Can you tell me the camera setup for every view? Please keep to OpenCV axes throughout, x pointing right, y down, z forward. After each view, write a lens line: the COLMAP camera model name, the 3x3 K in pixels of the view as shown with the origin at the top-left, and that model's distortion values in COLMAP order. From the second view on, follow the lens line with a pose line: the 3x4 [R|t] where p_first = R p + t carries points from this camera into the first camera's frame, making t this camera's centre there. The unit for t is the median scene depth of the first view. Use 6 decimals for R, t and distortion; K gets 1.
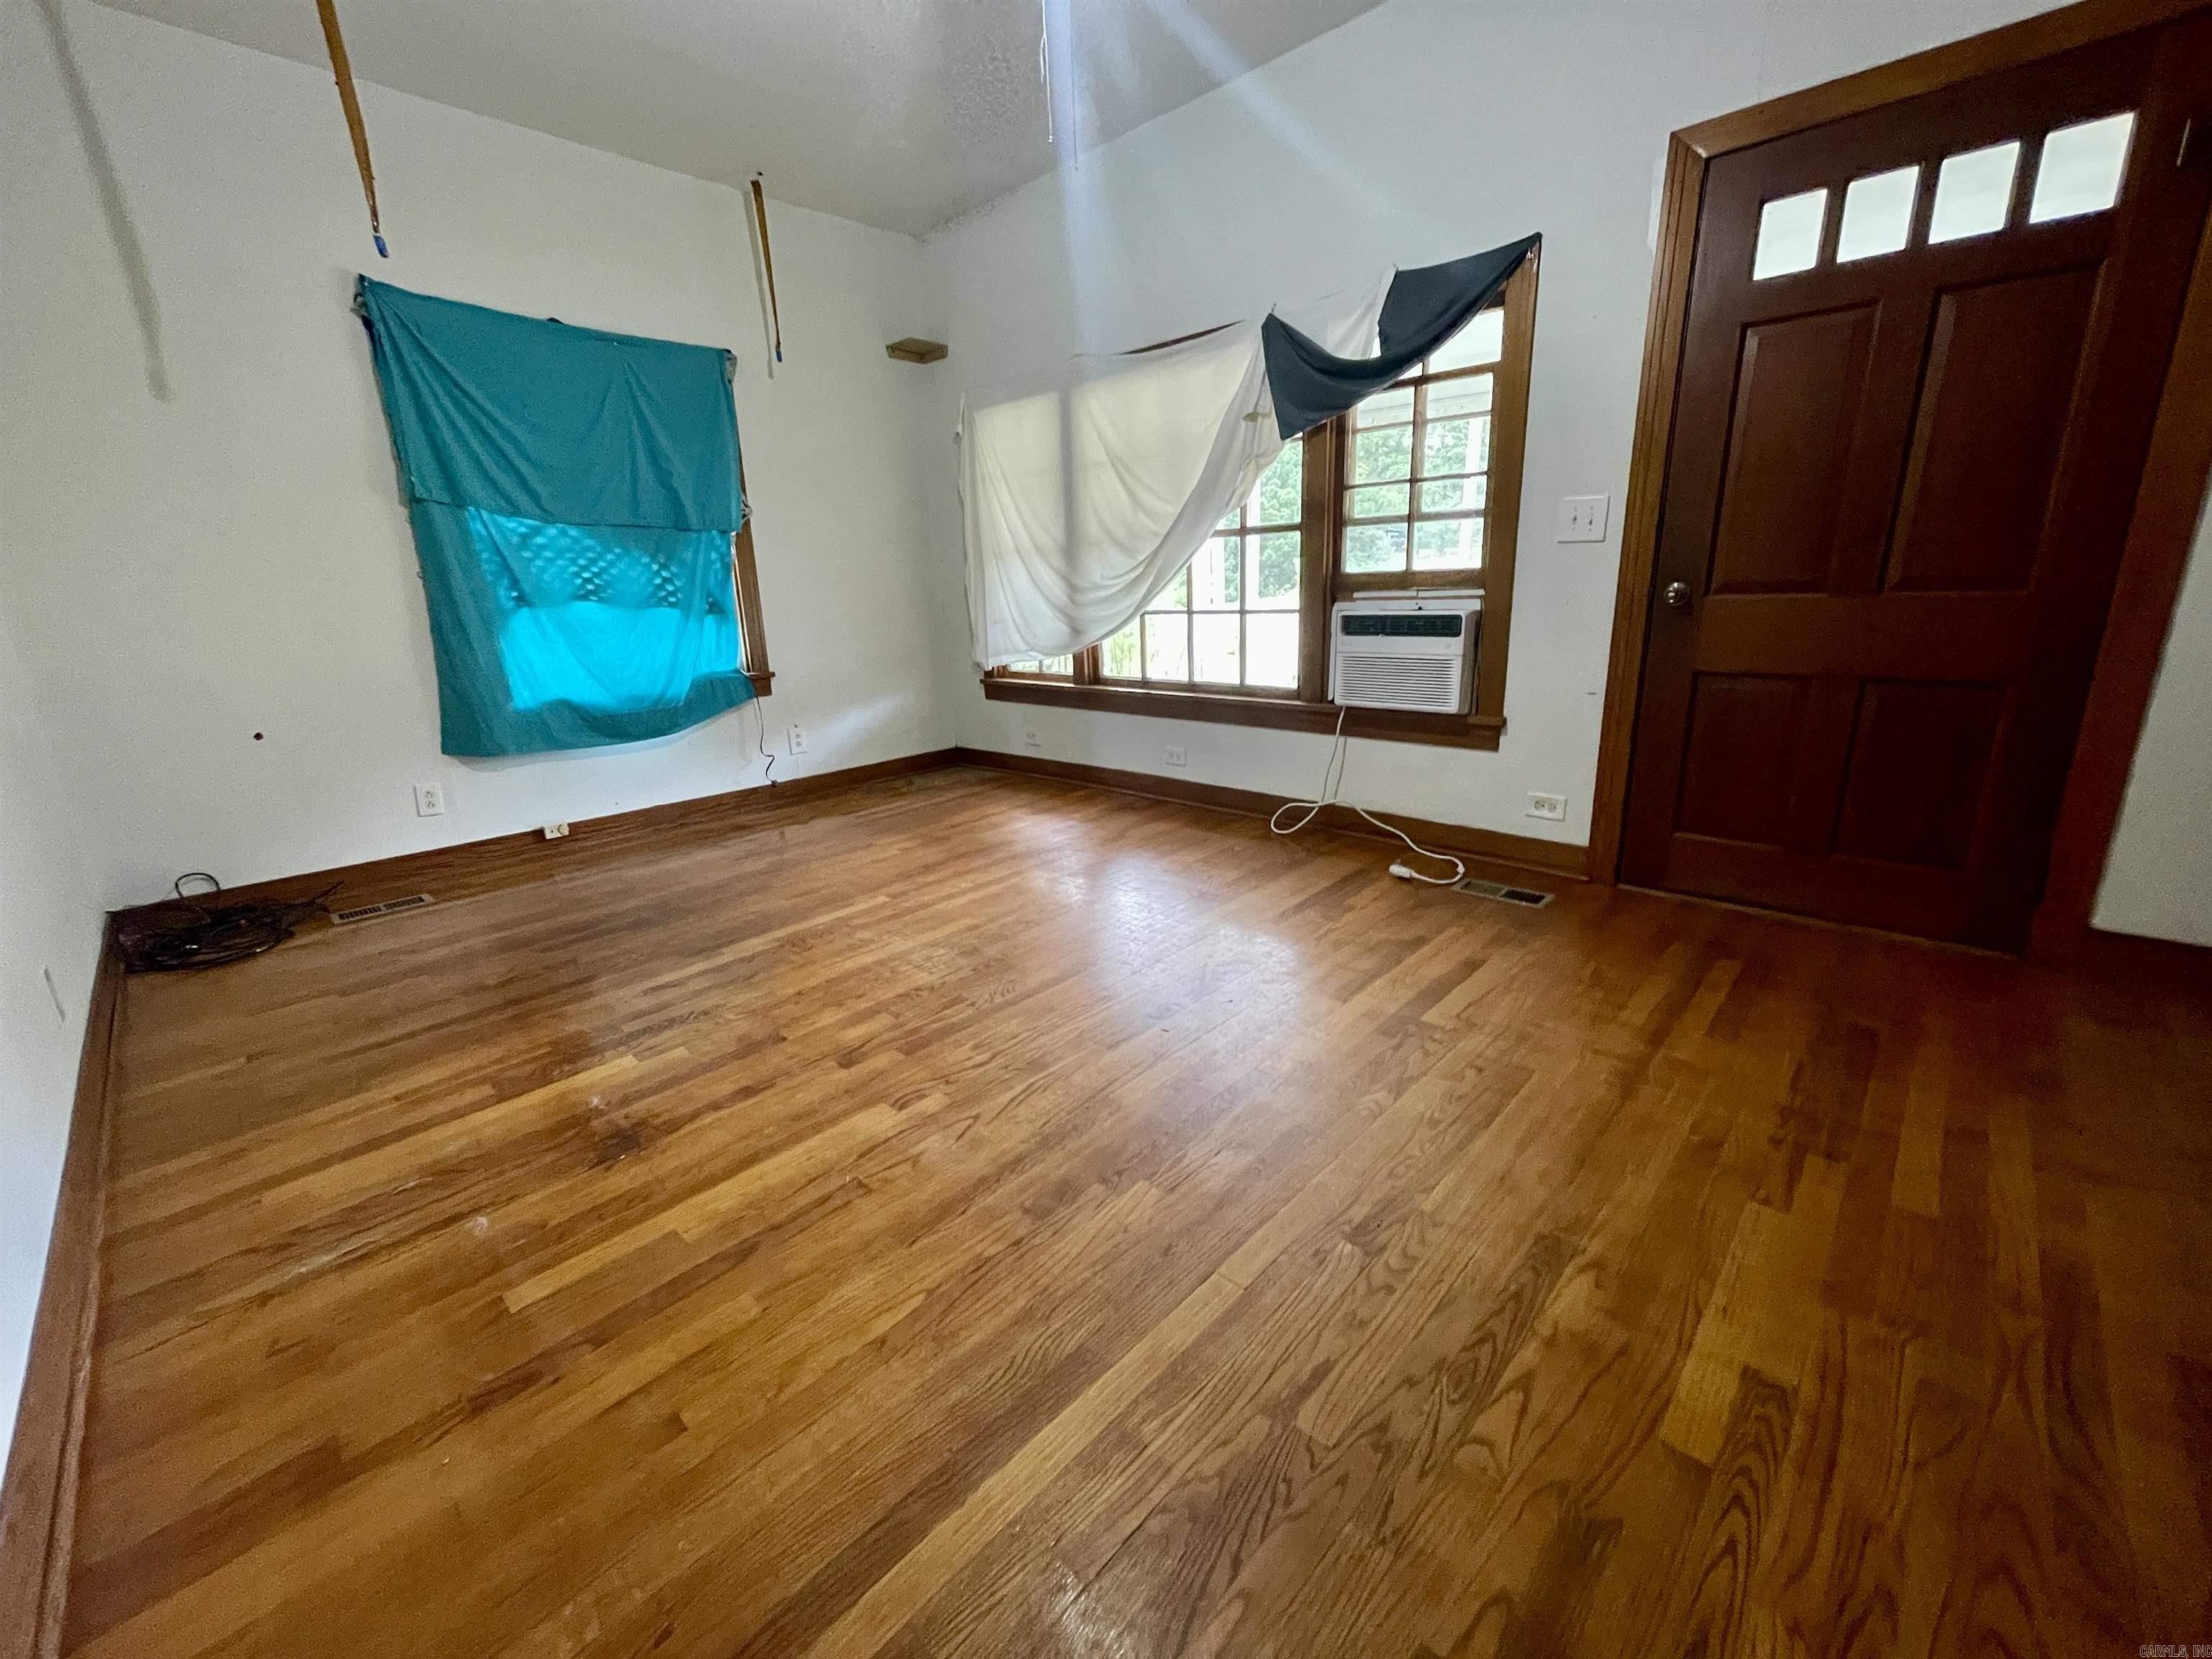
lens RADIAL K [[893.3, 0, 1096.6], [0, 893.3, 825.2], [0, 0, 1]] dist [0.001984, 0.000747]
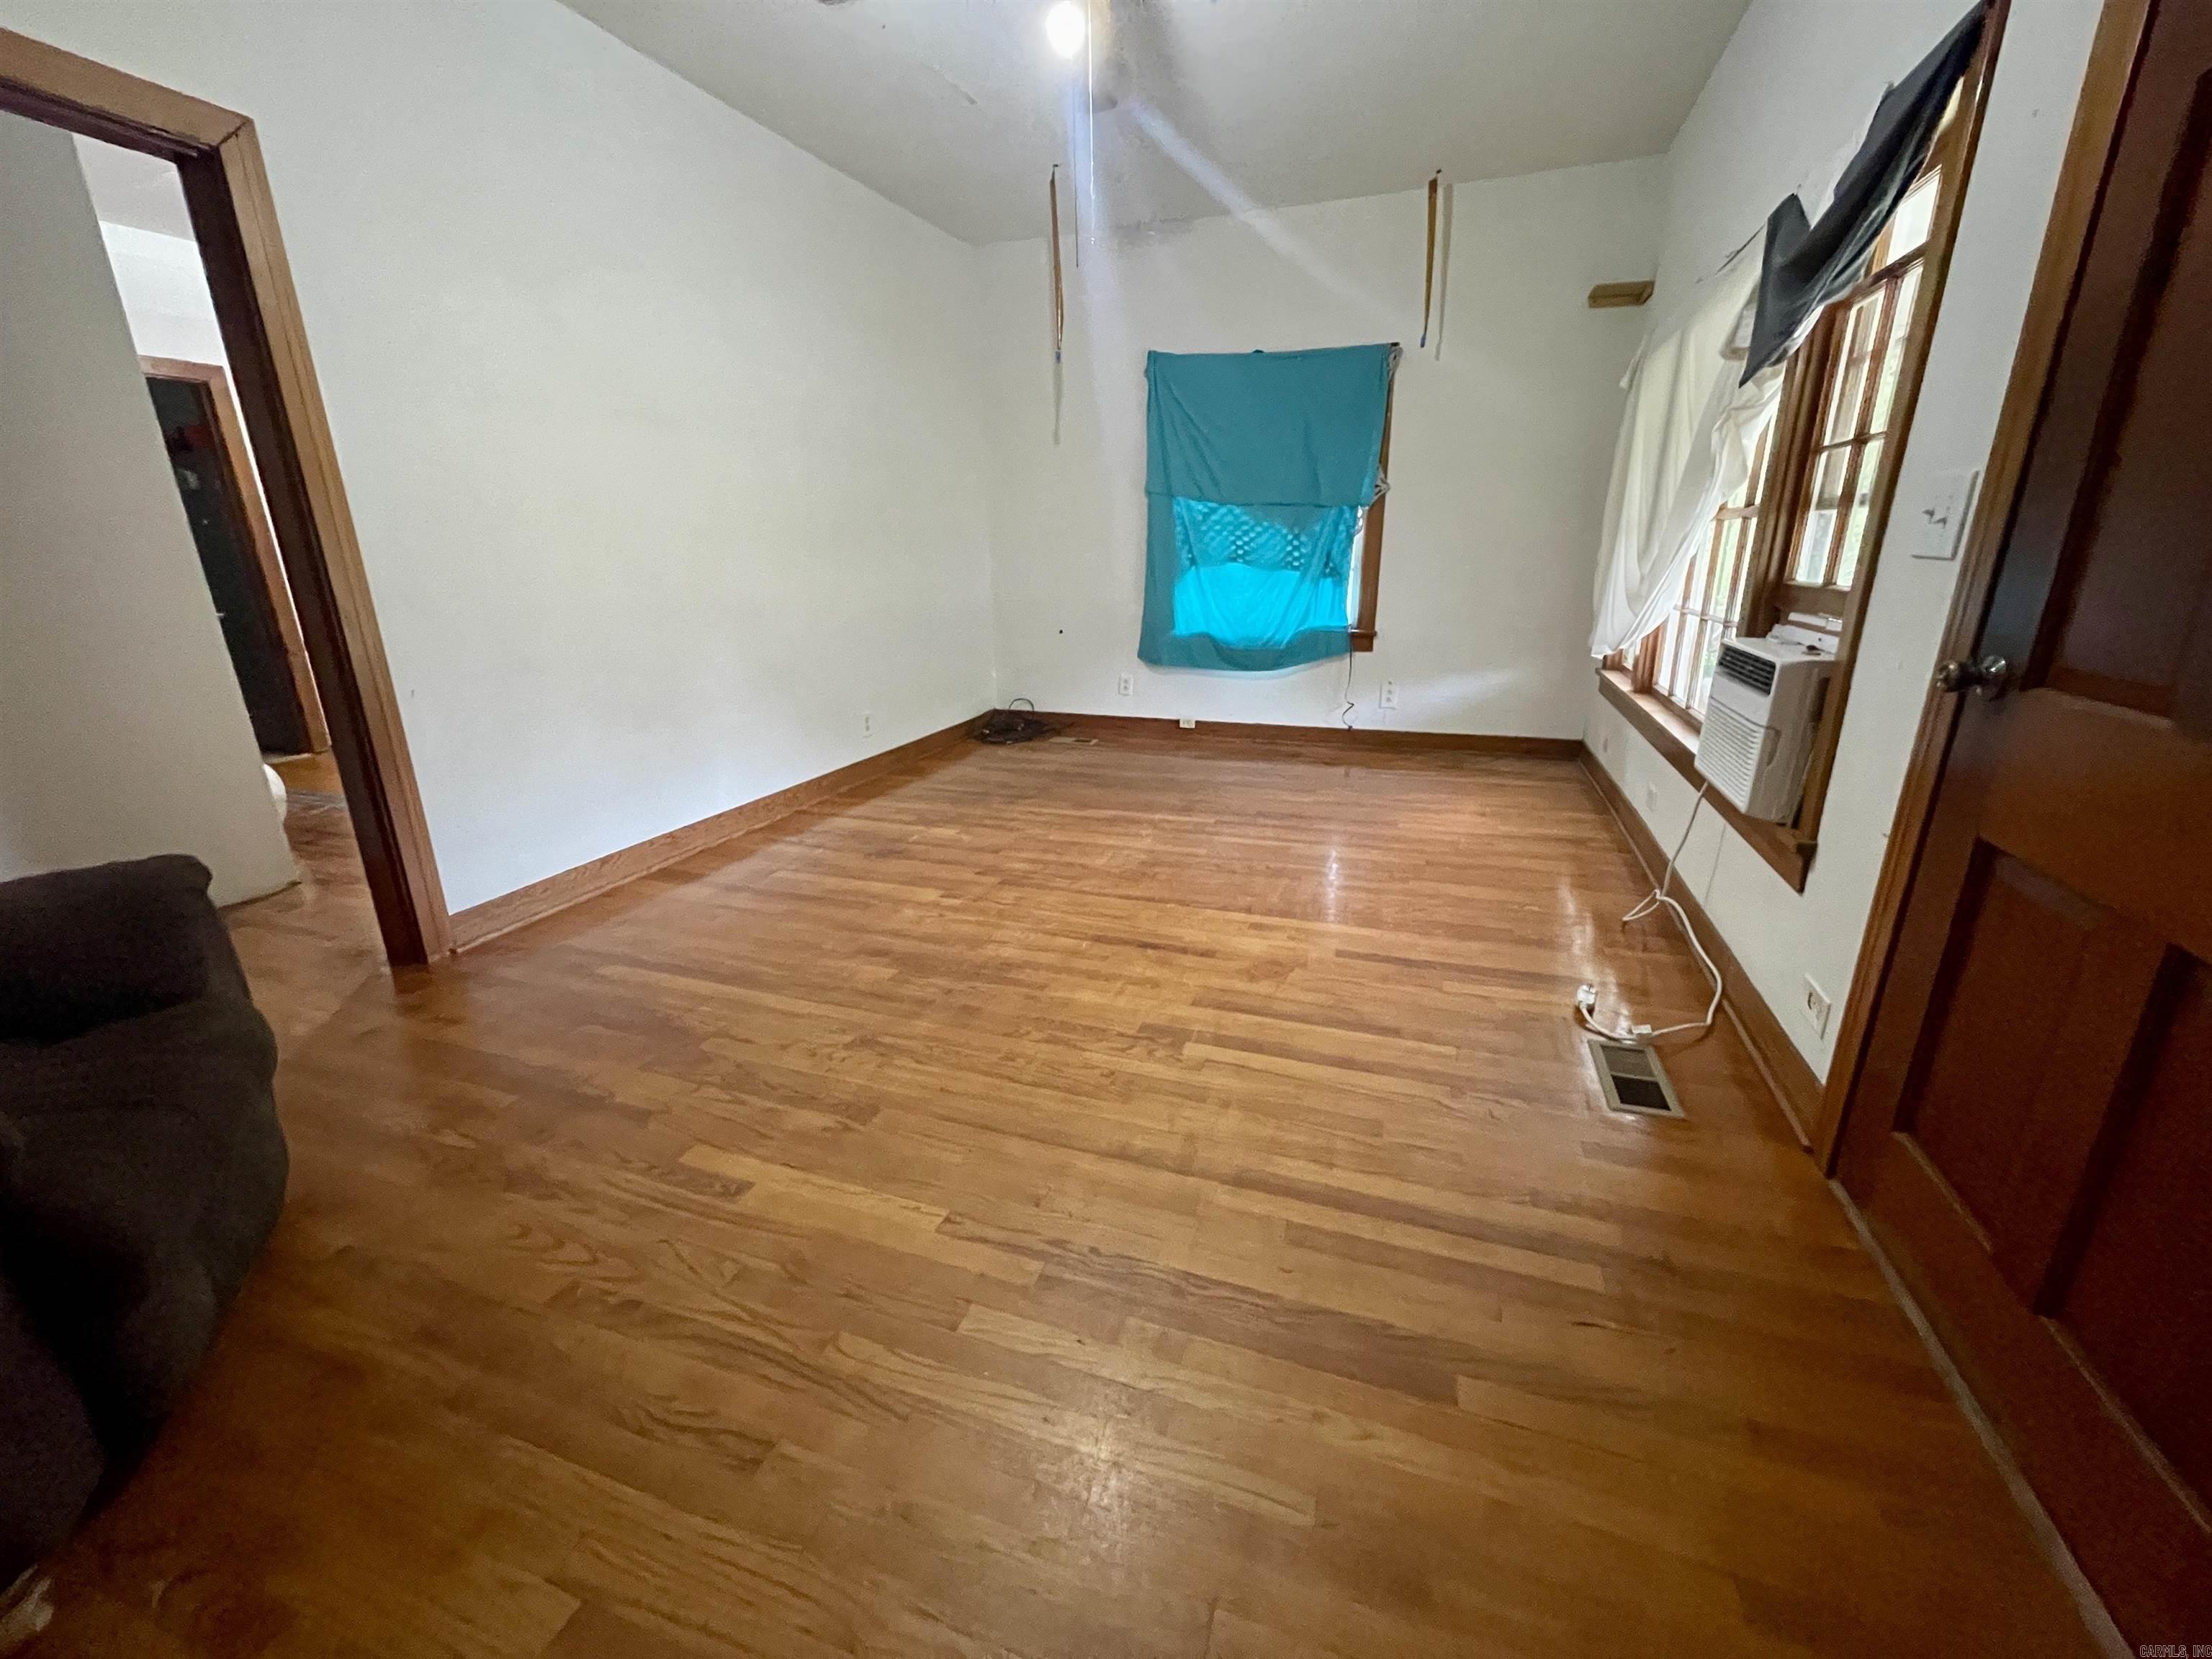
lens RADIAL K [[893.3, 0, 1093.2], [0, 893.3, 831.7], [0, 0, 1]] dist [0.001984, 0.000747]
pose [[0.398657, 0.309106, -0.863439, 0.763694], [-0.247807, 0.942773, 0.223092, -0.137557], [0.882986, 0.125029, 0.452442, 0.297972]]
